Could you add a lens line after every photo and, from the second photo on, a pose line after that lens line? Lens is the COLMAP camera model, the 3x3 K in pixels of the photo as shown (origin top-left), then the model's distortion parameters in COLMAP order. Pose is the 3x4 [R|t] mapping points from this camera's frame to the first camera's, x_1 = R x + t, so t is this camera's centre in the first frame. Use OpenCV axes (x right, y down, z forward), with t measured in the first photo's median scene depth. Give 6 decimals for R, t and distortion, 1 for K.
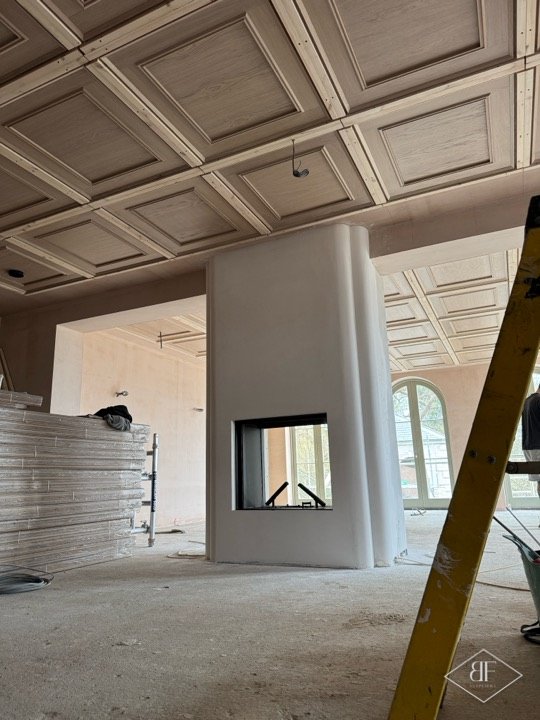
lens RADIAL K [[508.5, 0, 267.2], [0, 508.5, 362.6], [0, 0, 1]] dist [0.132688, -0.202457]
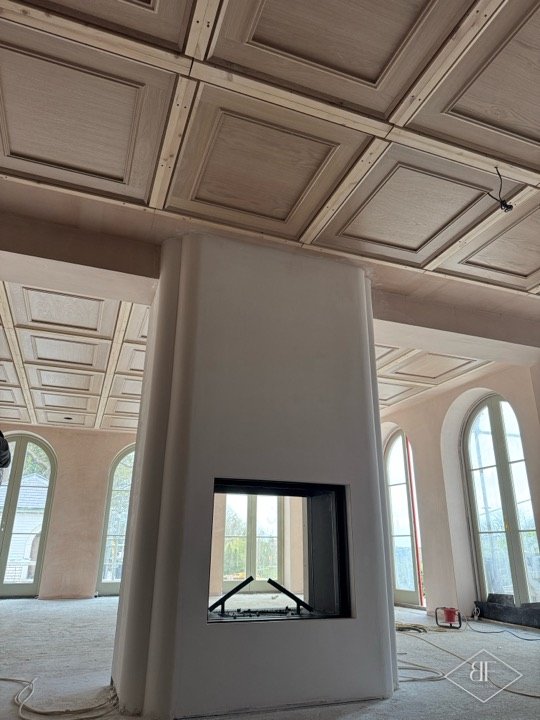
lens RADIAL K [[497.8, 0, 270.0], [0, 497.8, 360.0], [0, 0, 1]] dist [0.001244, -0.001175]
pose [[0.687841, 0.282438, 0.668657, -0.477661], [-0.190001, 0.959132, -0.209681, 0.086731], [-0.700552, 0.017181, 0.713394, 0.482133]]
